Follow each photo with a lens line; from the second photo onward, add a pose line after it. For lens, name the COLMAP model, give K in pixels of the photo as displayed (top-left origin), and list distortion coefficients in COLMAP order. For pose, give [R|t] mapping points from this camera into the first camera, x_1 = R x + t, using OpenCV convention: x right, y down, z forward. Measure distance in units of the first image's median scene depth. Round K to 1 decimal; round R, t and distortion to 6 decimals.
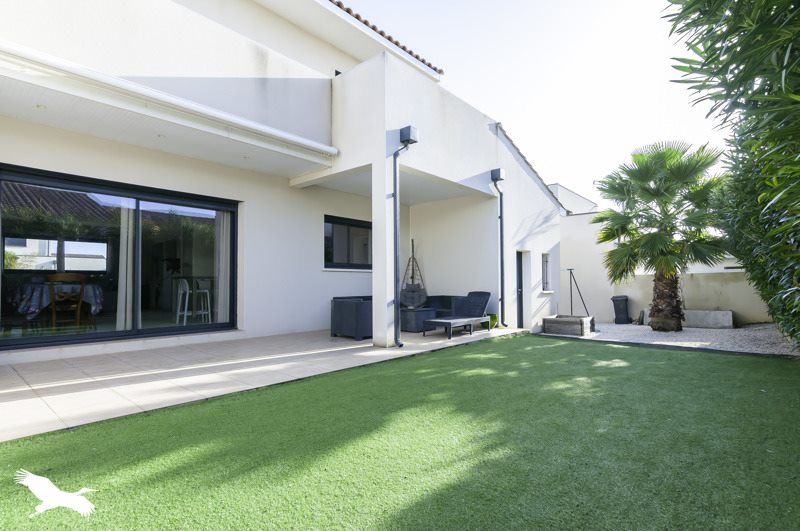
lens RADIAL K [[400.8, 0, 401.2], [0, 400.8, 279.3], [0, 0, 1]] dist [-0.001051, -0.000373]
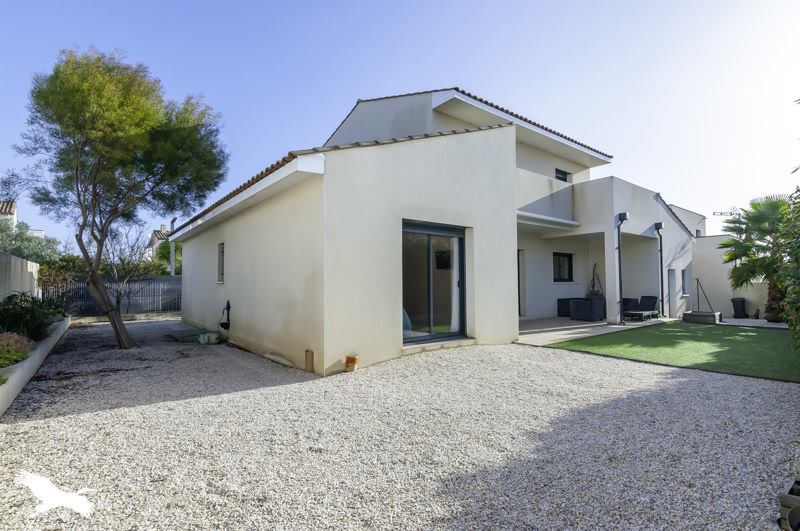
lens RADIAL K [[380.6, 0, 398.3], [0, 380.6, 277.0], [0, 0, 1]] dist [-0.001046, -0.000546]
pose [[0.980955, -0.005300, -0.194165, -0.443760], [0.004618, 0.999981, -0.003970, -0.039771], [0.194183, 0.002997, 0.980961, -0.651349]]
